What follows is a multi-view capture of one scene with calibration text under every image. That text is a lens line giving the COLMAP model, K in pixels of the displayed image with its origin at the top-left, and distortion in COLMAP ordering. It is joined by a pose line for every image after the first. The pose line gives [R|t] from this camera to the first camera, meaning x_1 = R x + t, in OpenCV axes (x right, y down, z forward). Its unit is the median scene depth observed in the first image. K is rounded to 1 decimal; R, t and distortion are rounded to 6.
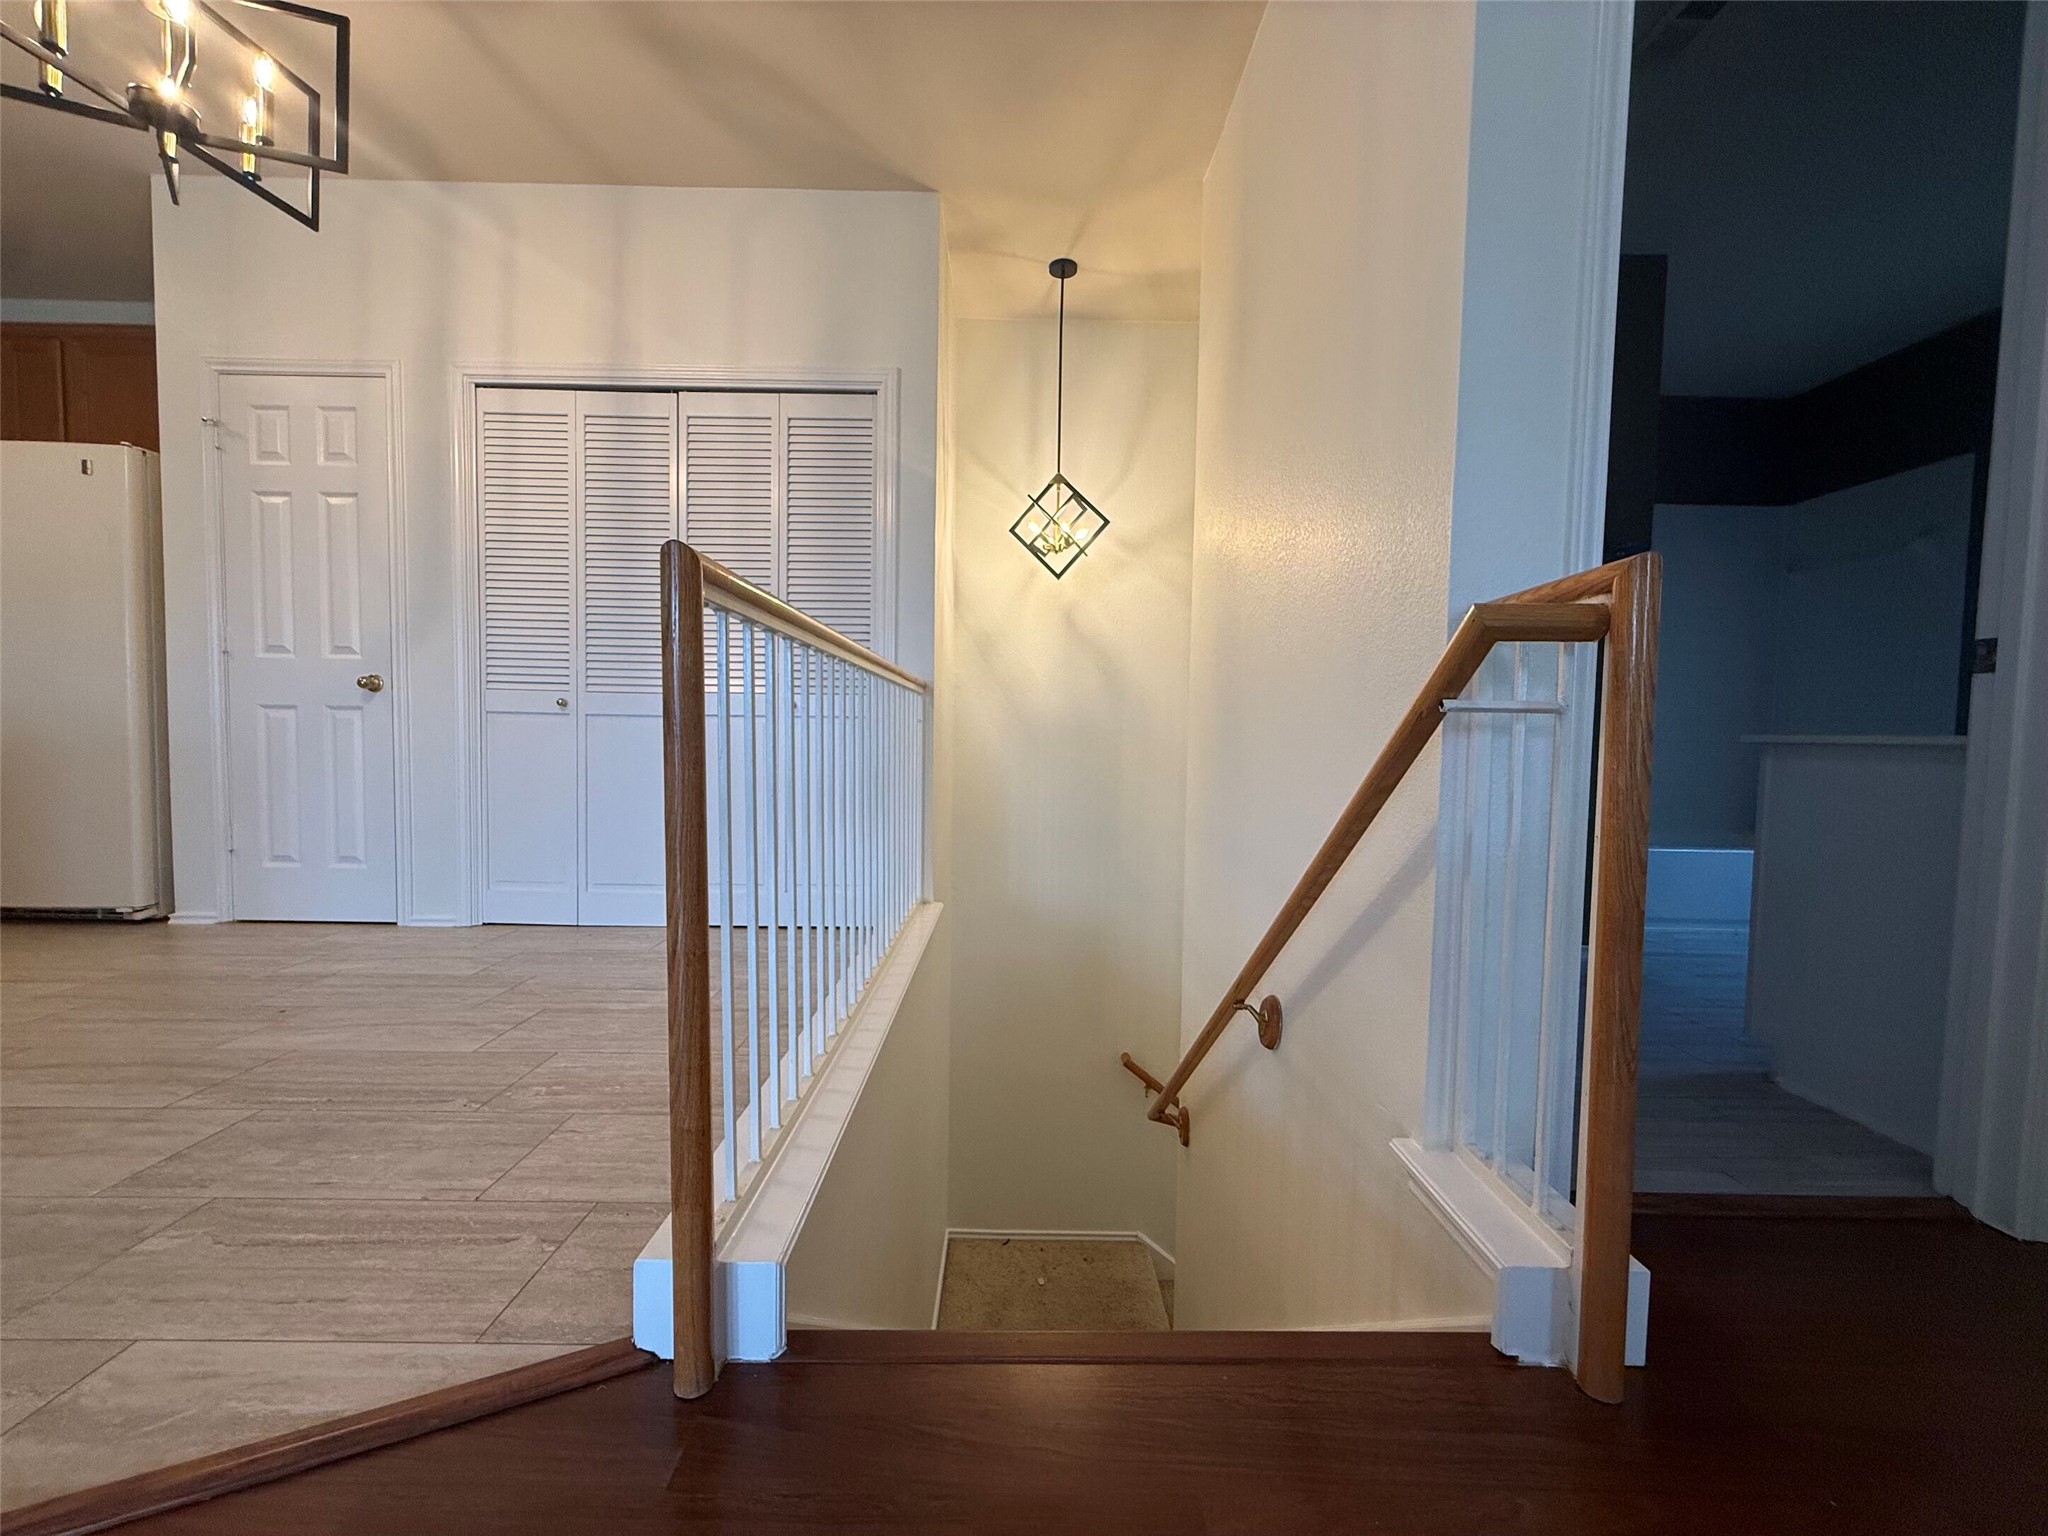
lens RADIAL K [[815.4, 0, 1020.8], [0, 815.4, 769.8], [0, 0, 1]] dist [0.001173, 0.000271]
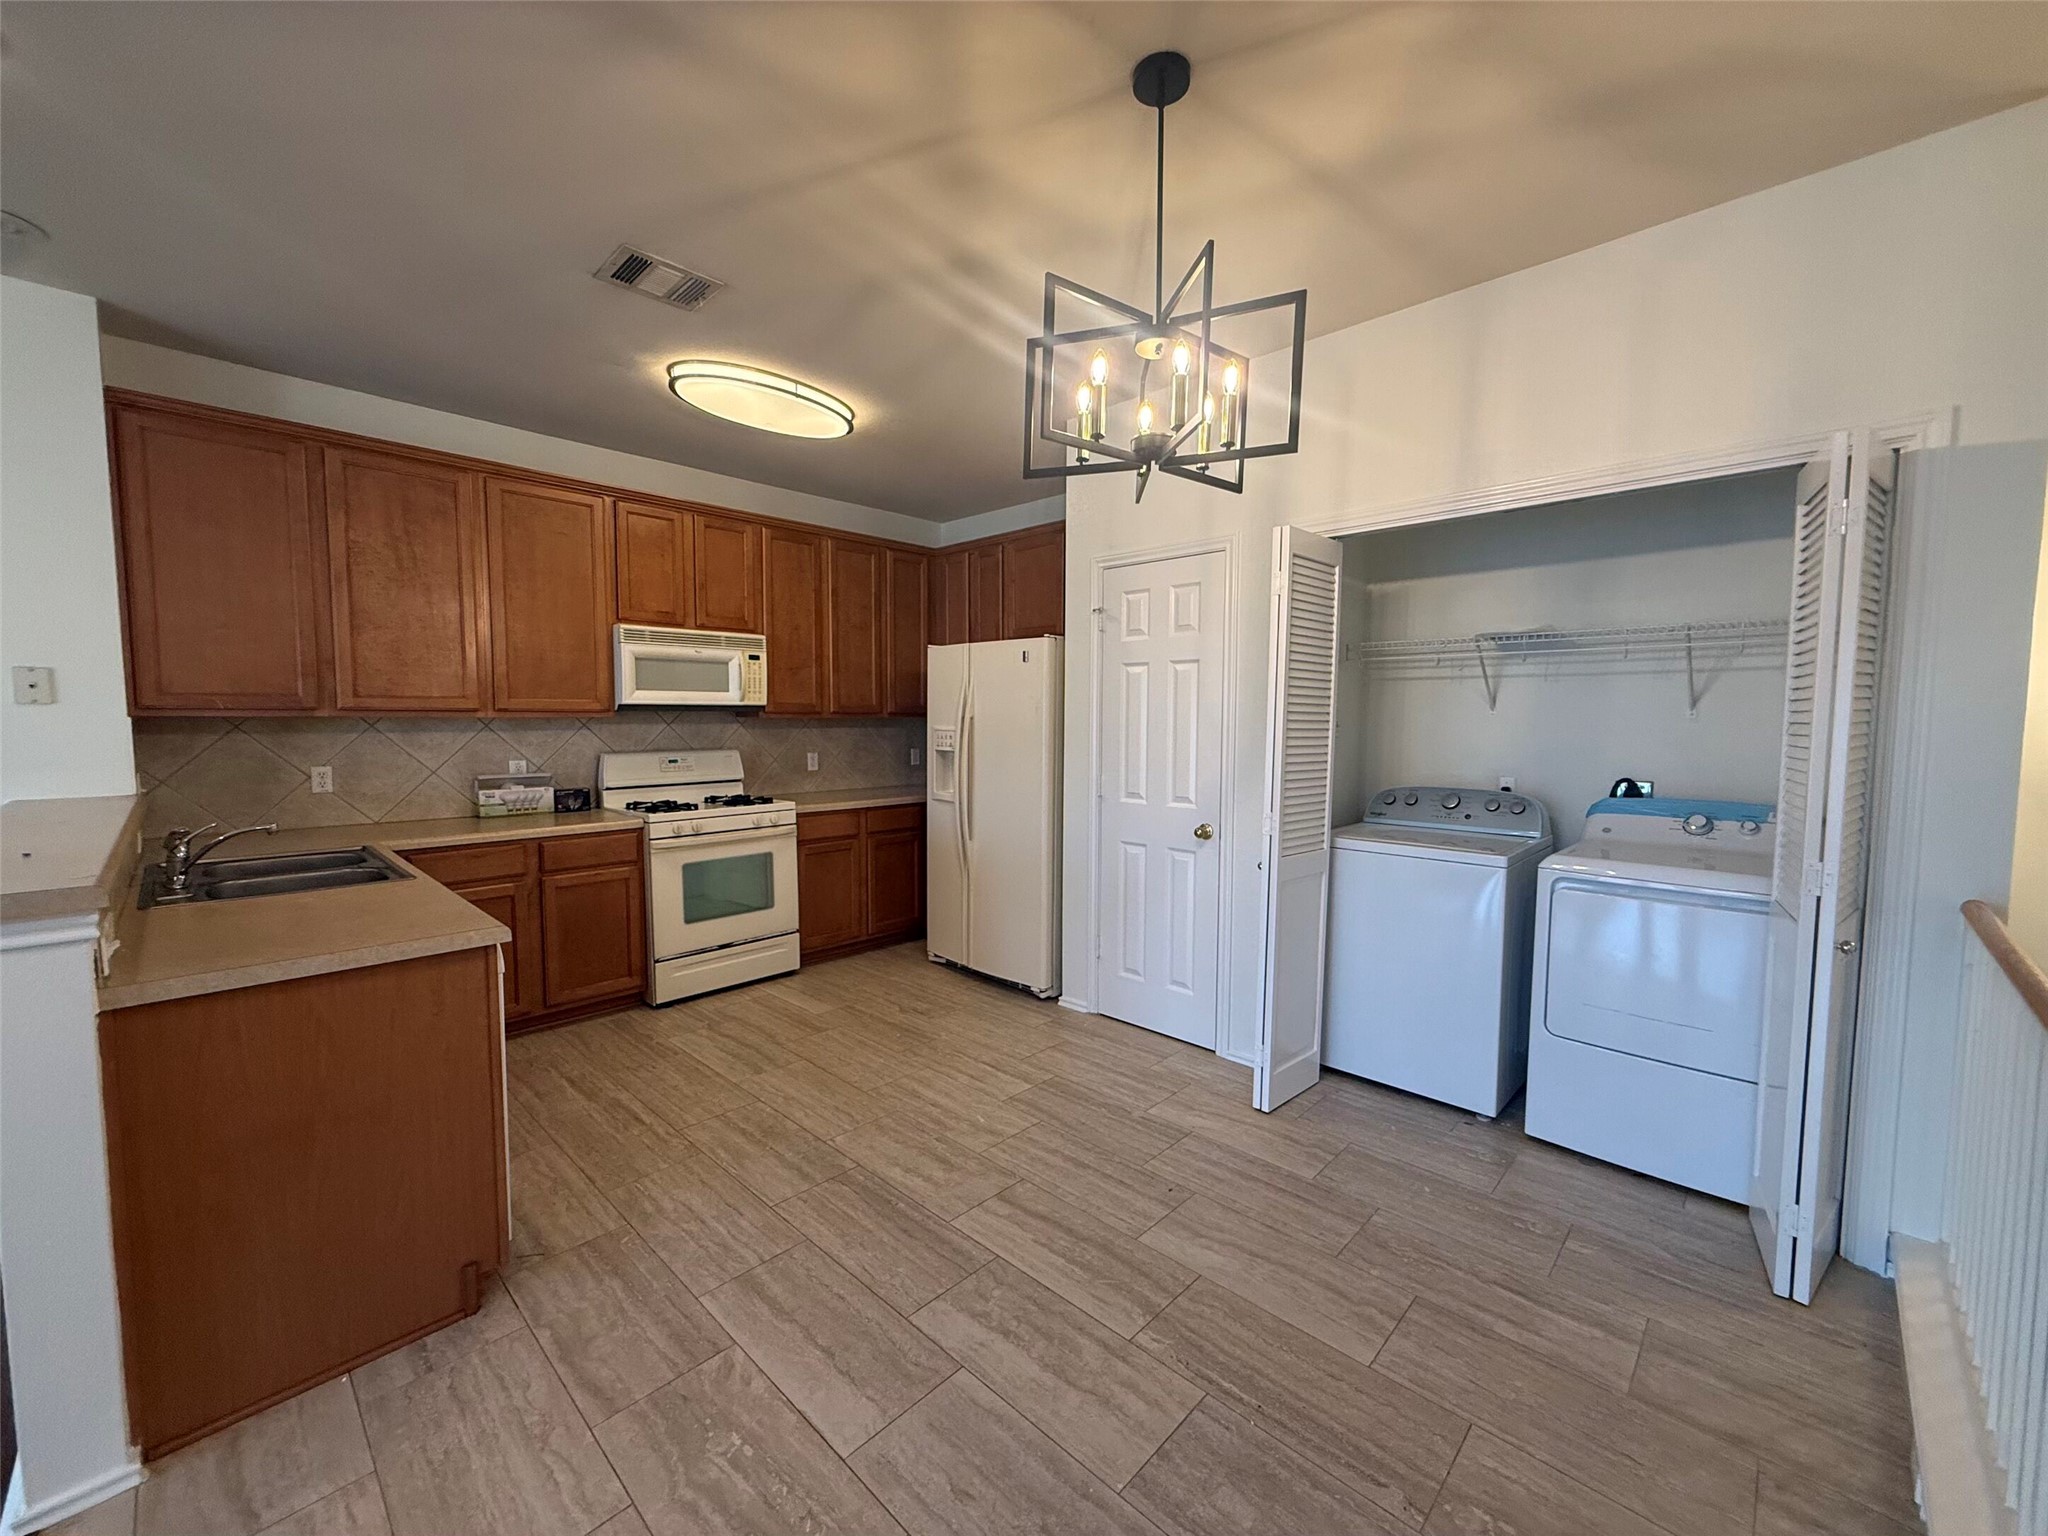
lens RADIAL K [[815.4, 0, 1020.8], [0, 815.4, 769.8], [0, 0, 1]] dist [0.001173, 0.000271]
pose [[0.714119, 0.032456, -0.699271, -0.215178], [-0.021208, 0.999469, 0.024731, -0.215056], [0.699703, -0.002831, 0.714429, 0.051320]]
